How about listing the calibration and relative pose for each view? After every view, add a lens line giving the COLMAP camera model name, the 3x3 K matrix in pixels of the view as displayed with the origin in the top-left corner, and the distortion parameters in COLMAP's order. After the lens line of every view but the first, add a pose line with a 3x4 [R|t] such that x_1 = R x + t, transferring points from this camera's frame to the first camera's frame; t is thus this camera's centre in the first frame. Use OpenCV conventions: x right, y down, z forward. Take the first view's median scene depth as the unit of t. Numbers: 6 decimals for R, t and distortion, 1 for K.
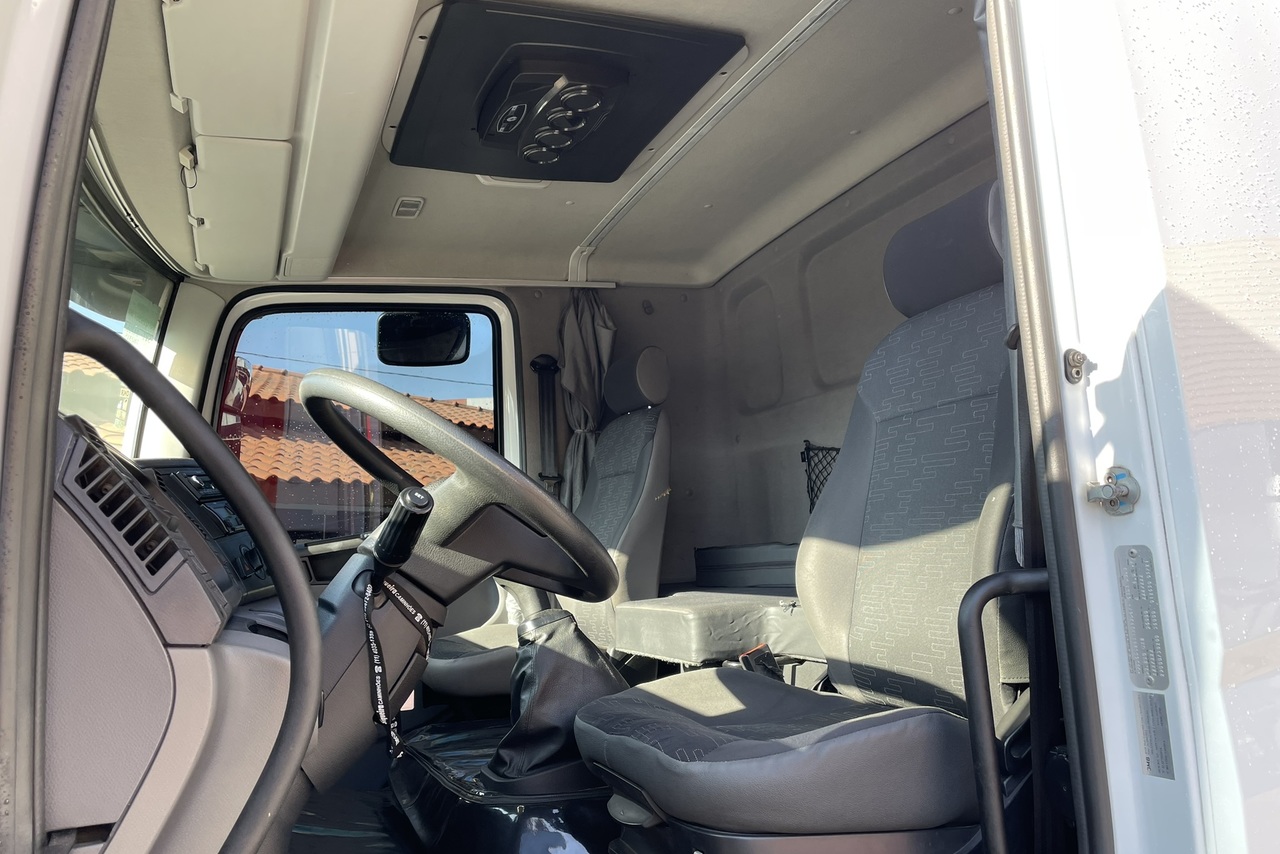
lens RADIAL K [[956.6, 0, 646.2], [0, 956.6, 422.5], [0, 0, 1]] dist [0.051381, -0.020313]
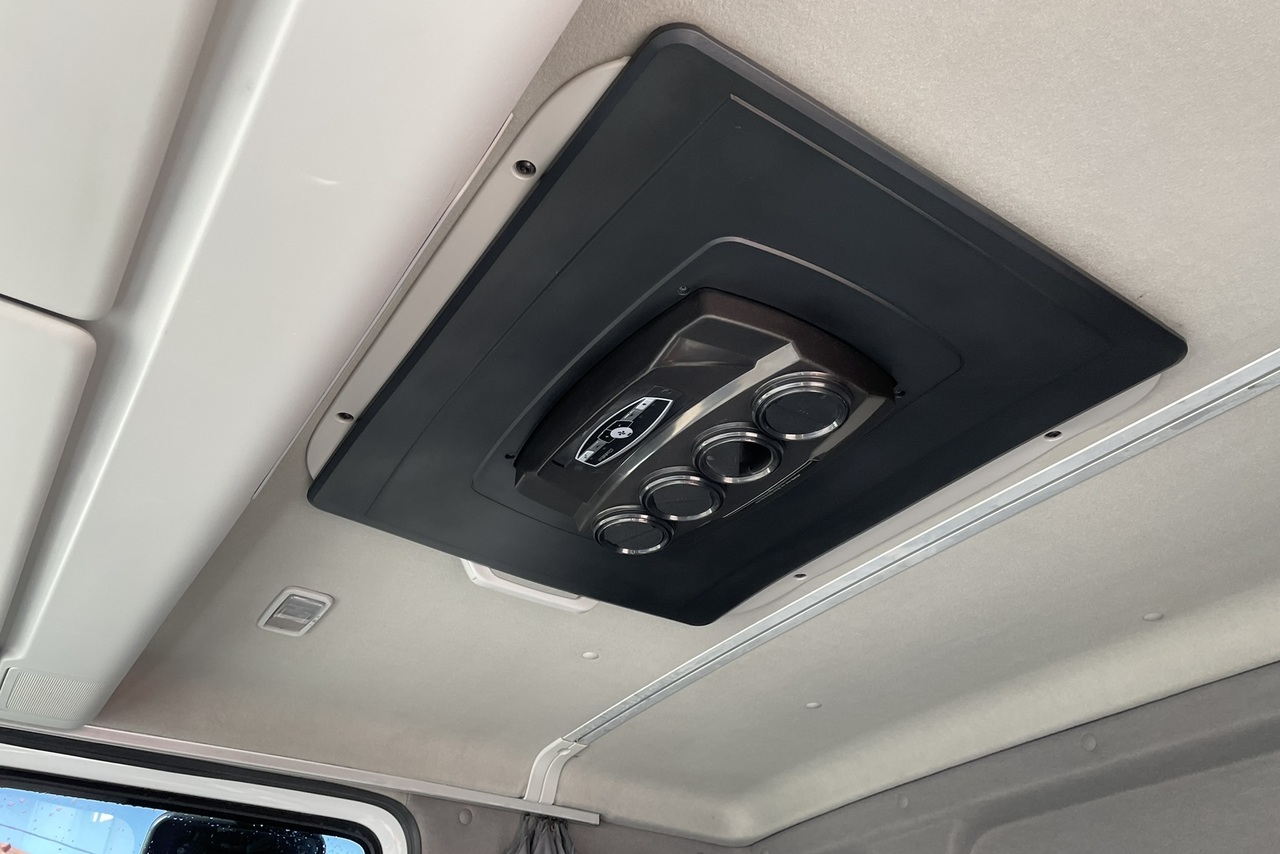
lens RADIAL K [[956.6, 0, 634.0], [0, 956.6, 416.9], [0, 0, 1]] dist [0.051381, -0.020313]
pose [[0.976373, 0.195797, 0.091433, -0.128218], [-0.123178, 0.851927, -0.508968, -0.065000], [-0.177549, 0.485680, 0.855916, 0.437631]]
